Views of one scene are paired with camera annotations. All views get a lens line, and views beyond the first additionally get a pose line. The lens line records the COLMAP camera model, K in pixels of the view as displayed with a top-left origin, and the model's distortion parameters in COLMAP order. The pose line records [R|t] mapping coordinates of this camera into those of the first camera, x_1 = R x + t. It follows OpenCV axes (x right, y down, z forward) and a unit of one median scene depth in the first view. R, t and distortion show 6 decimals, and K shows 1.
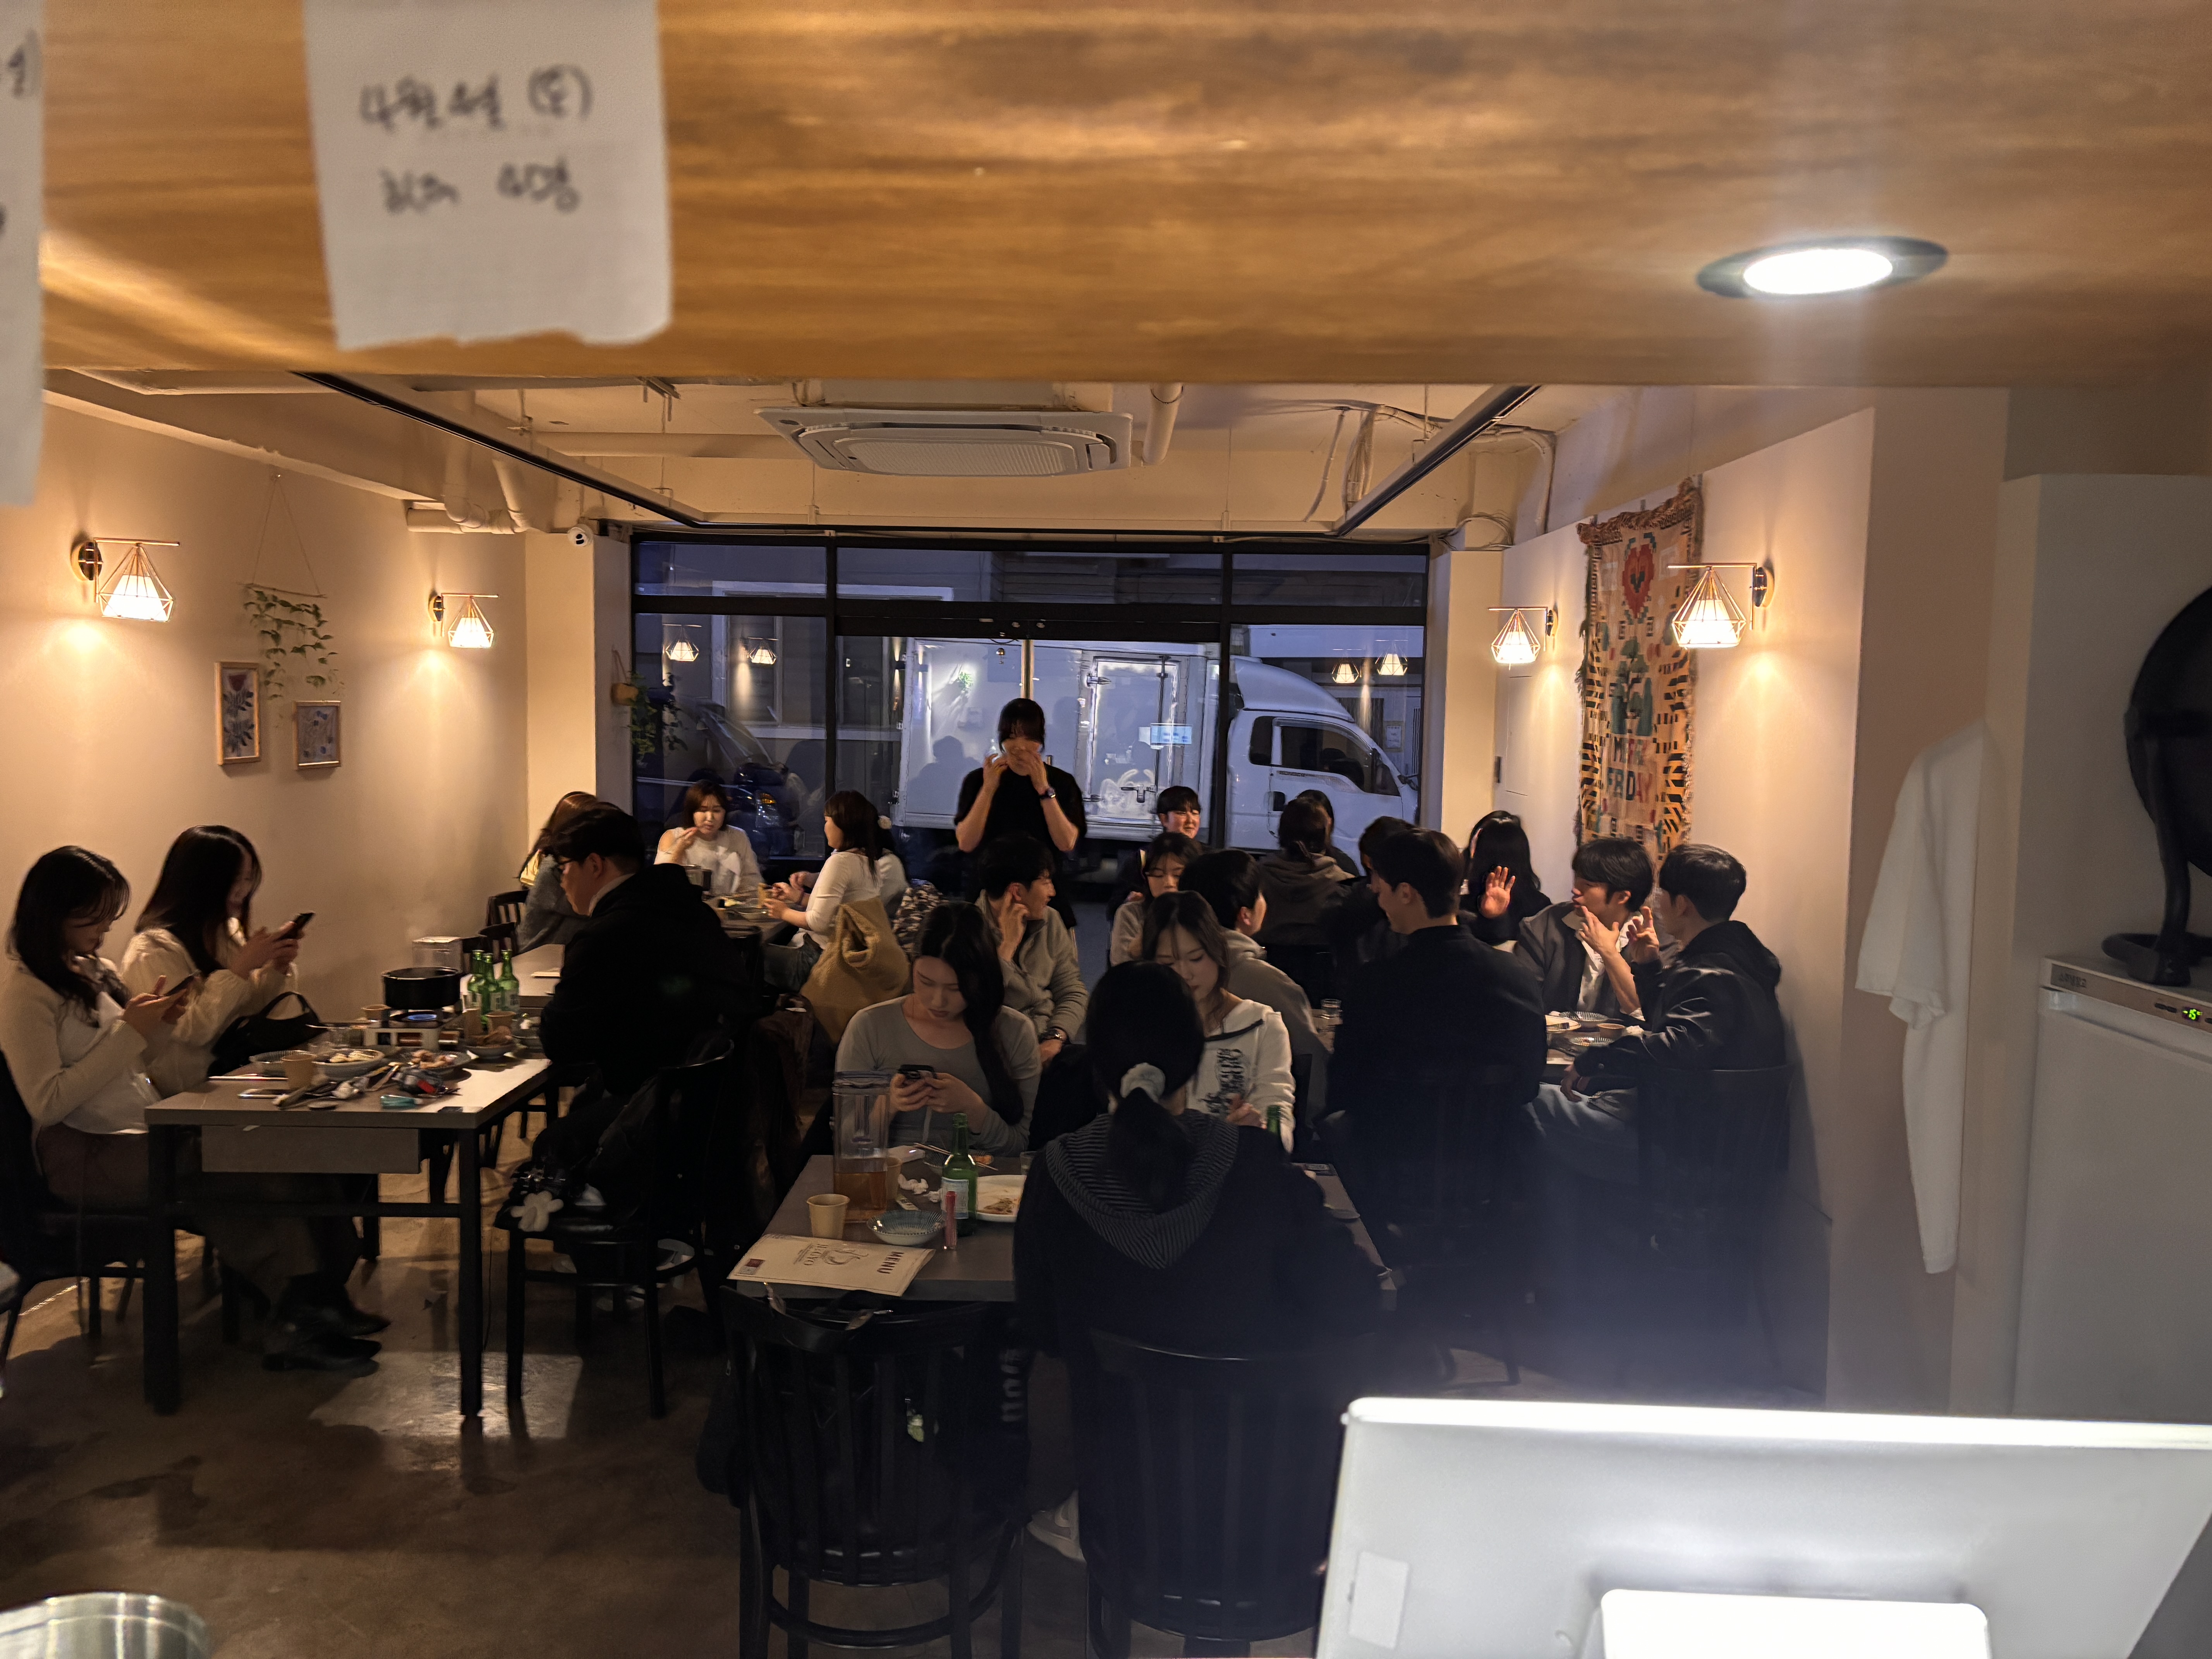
lens RADIAL K [[1661.8, 0, 1106.0], [0, 1661.8, 829.5], [0, 0, 1]] dist [0.066584, -0.079282]
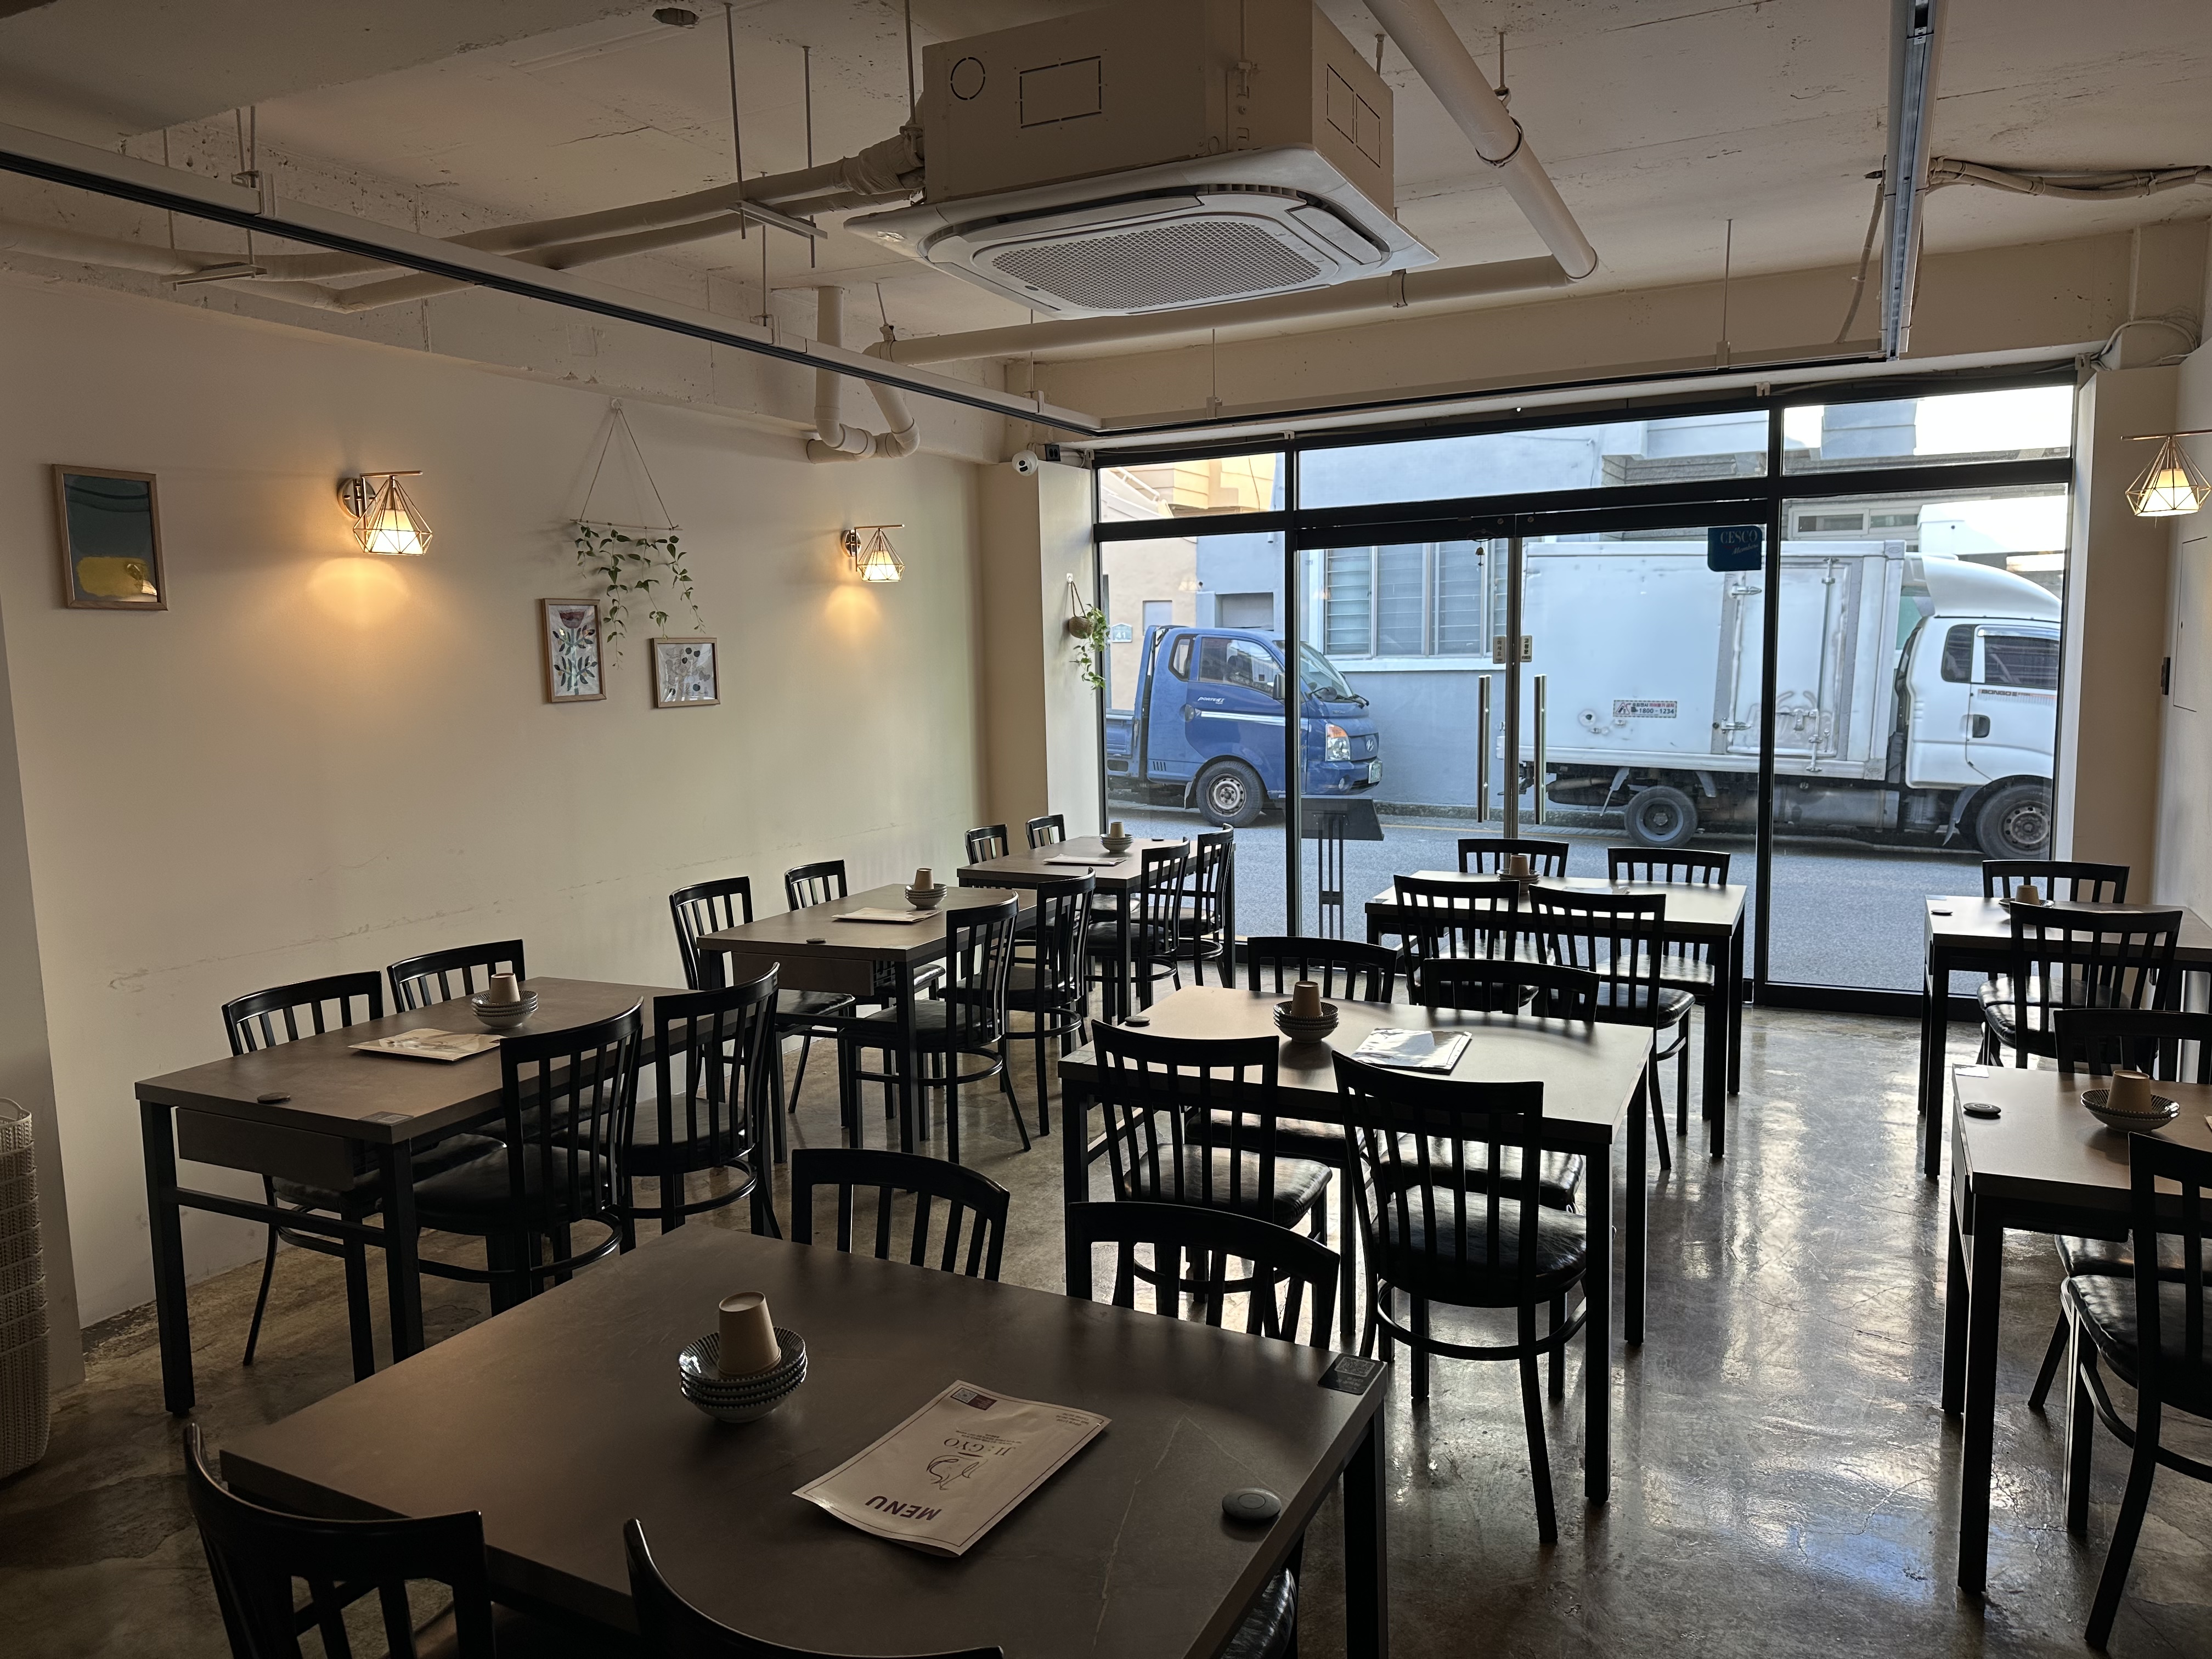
lens RADIAL K [[1534.7, 0, 1106.0], [0, 1534.7, 829.5], [0, 0, 1]] dist [0.086219, -0.094515]
pose [[0.904149, 0.014893, -0.426957, 0.140580], [0.003470, 0.999103, 0.042200, -0.000859], [0.427202, -0.039636, 0.903287, 0.259221]]
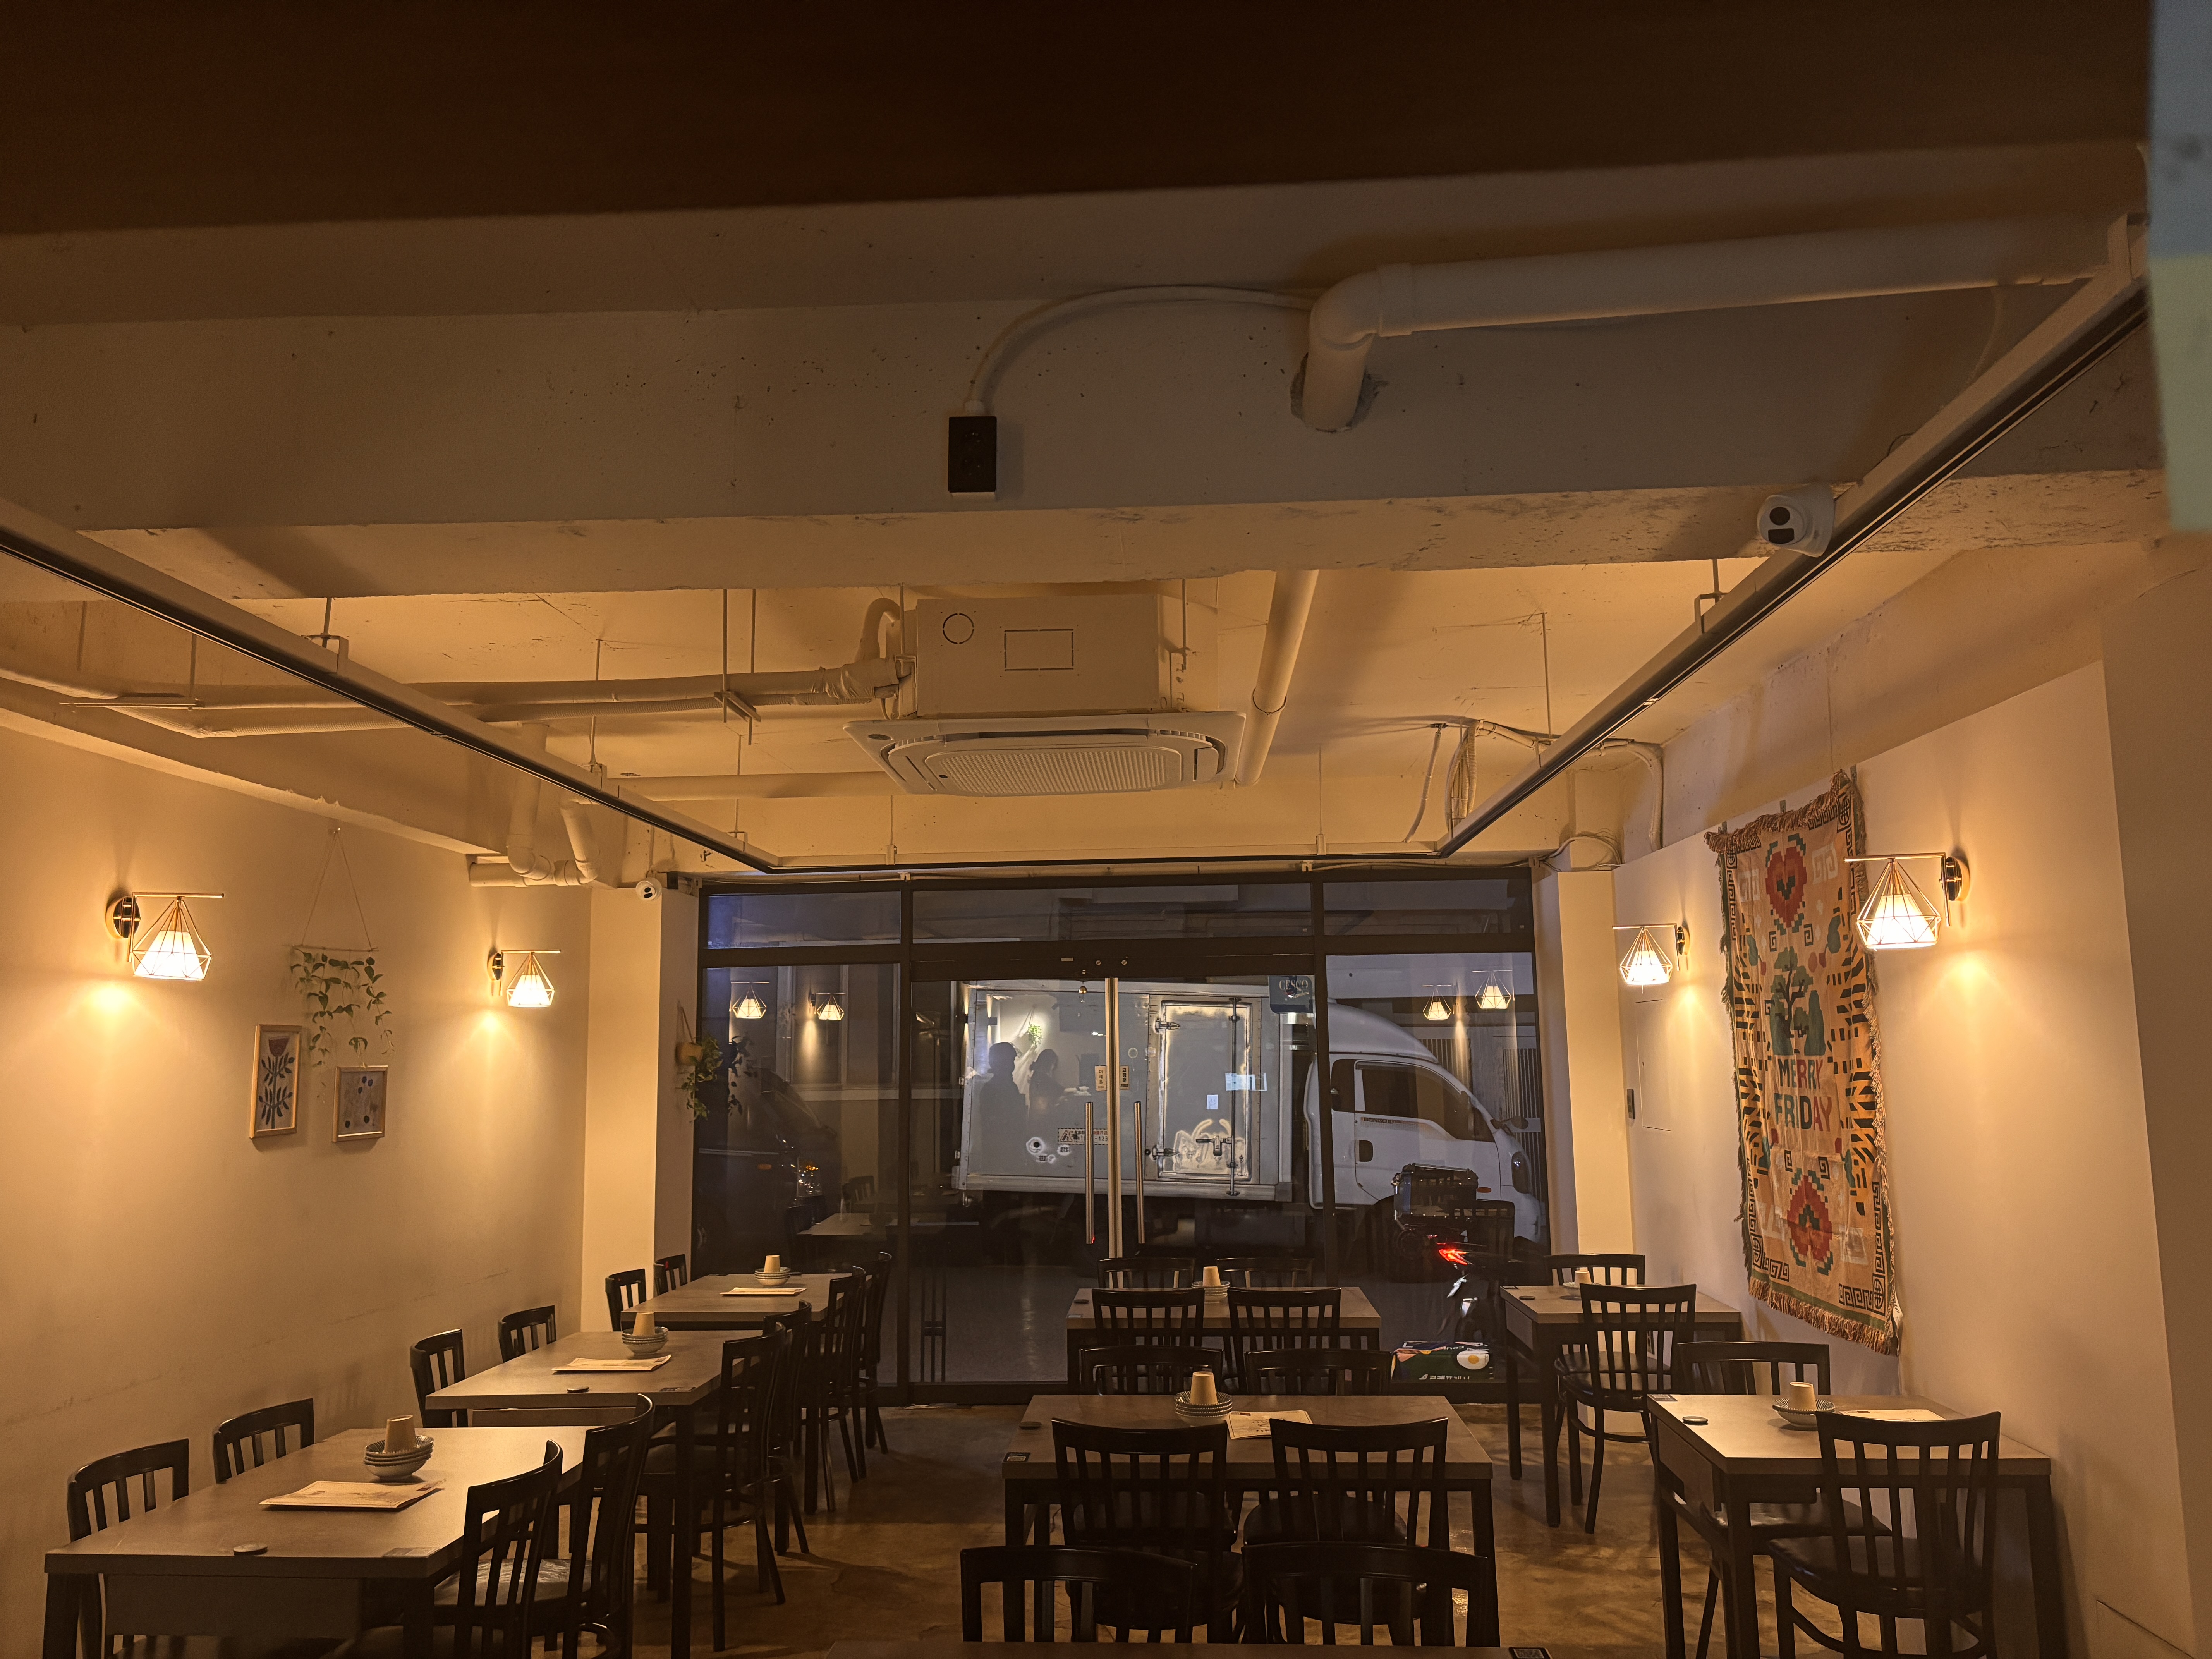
lens RADIAL K [[1673.1, 0, 1124.0], [0, 1673.1, 845.2], [0, 0, 1]] dist [0.057965, -0.080041]
pose [[0.999162, -0.035214, -0.020887, -0.024100], [0.030265, 0.978823, -0.202457, 0.005172], [0.027574, 0.201655, 0.979068, 0.070030]]
